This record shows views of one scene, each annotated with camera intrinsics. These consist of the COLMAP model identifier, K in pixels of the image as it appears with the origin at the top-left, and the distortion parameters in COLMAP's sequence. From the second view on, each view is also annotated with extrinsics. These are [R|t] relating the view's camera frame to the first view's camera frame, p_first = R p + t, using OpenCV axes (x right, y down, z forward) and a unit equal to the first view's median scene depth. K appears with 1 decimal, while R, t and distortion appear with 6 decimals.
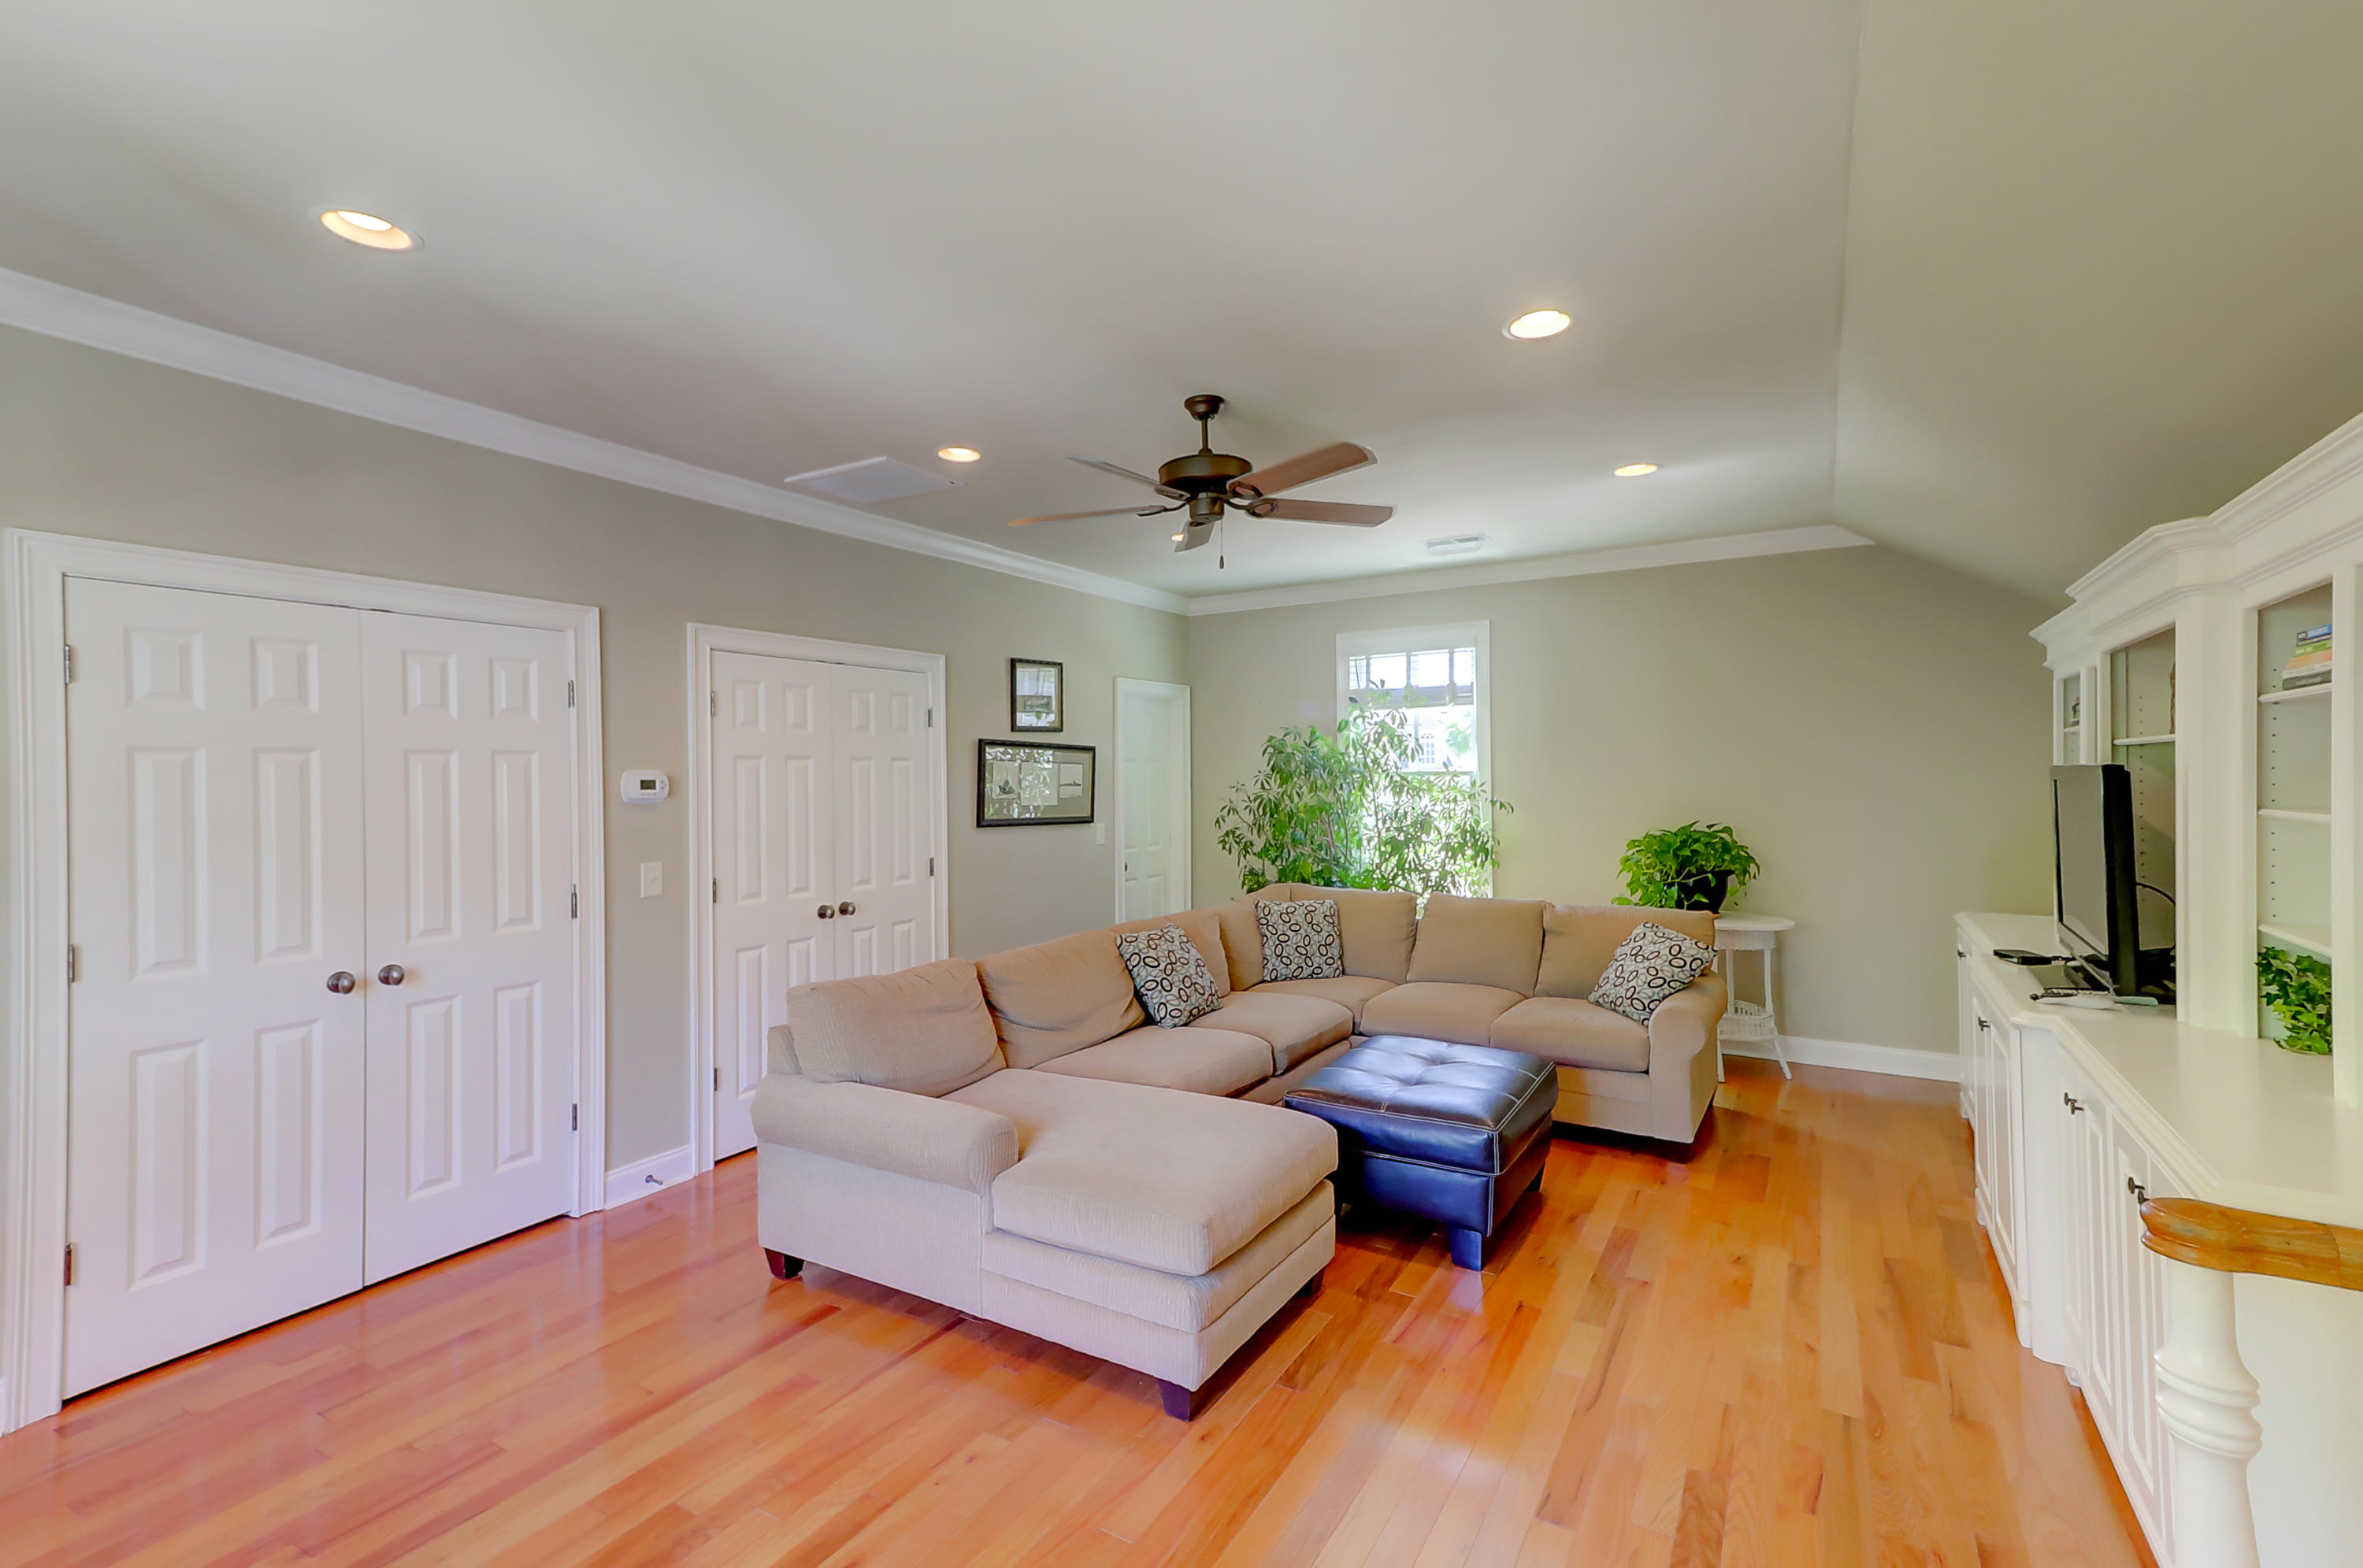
lens RADIAL K [[1060.2, 0, 1161.1], [0, 1060.2, 782.4], [0, 0, 1]] dist [0.037876, 0.001238]
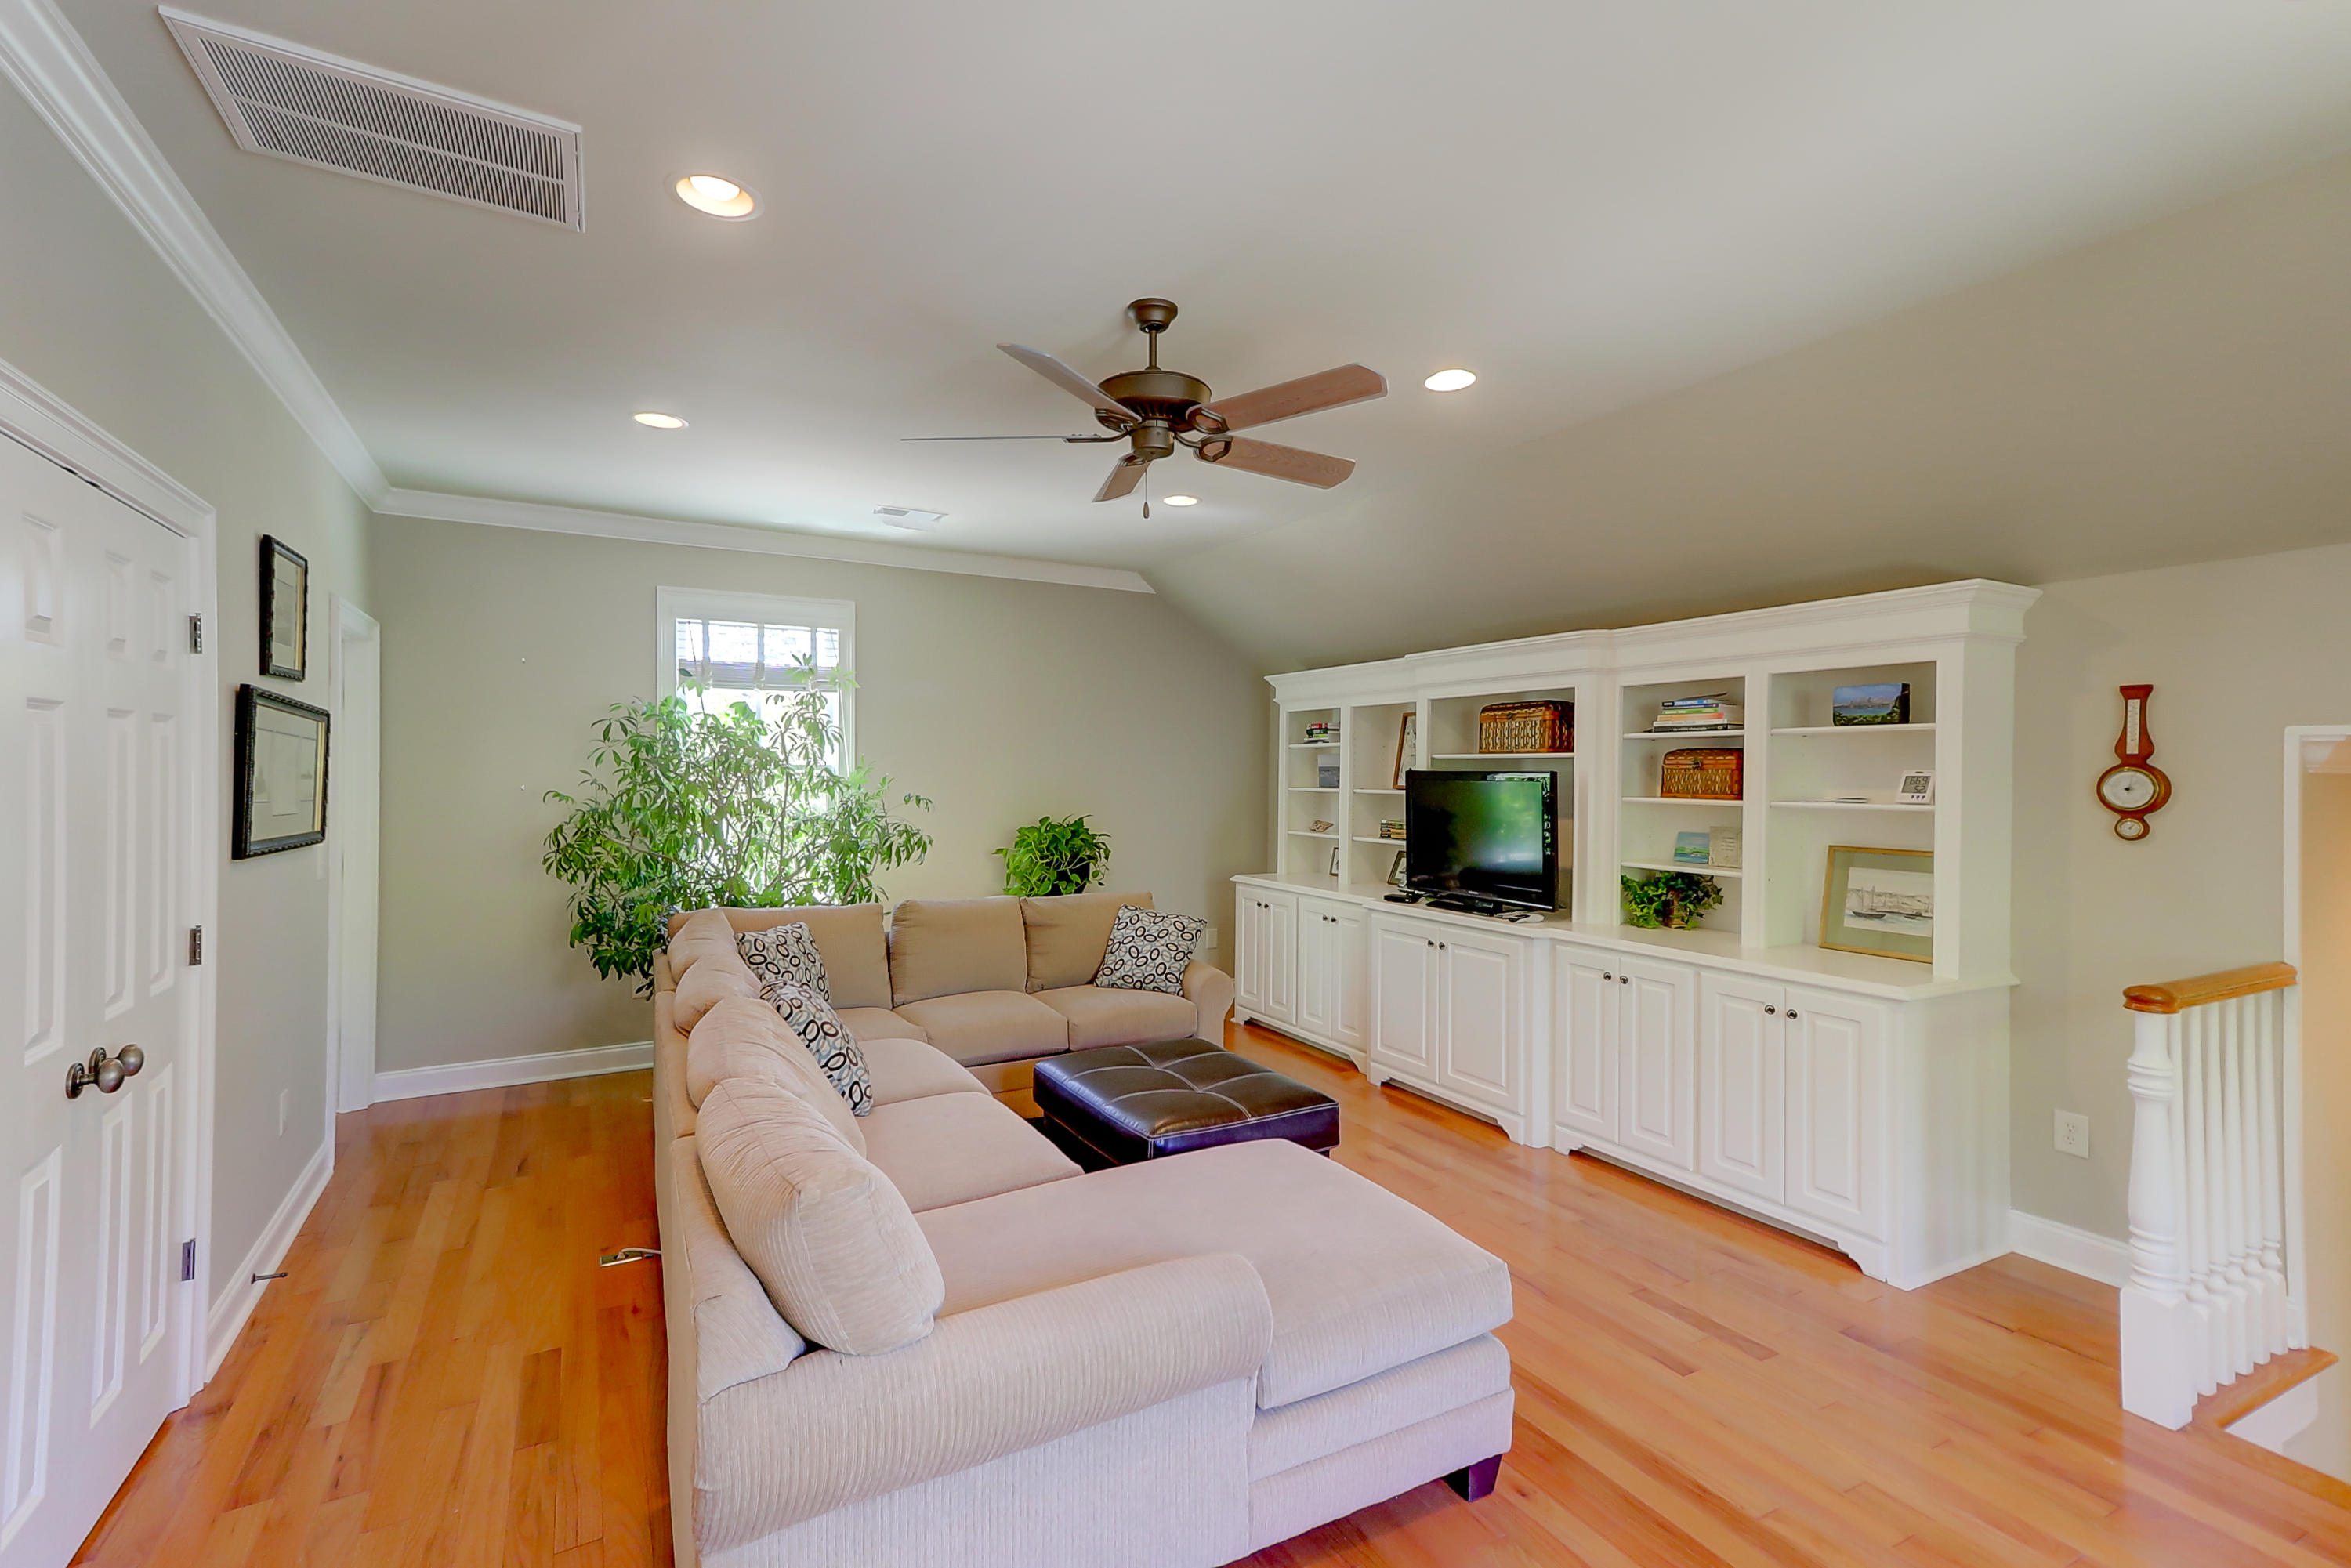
lens RADIAL K [[1054.8, 0, 1159.8], [0, 1054.8, 772.8], [0, 0, 1]] dist [0.037876, 0.001238]
pose [[0.500939, 0.010287, 0.865422, -0.375140], [-0.007737, 0.999943, -0.007408, 0.000446], [-0.865448, -0.002985, 0.500989, 0.330514]]
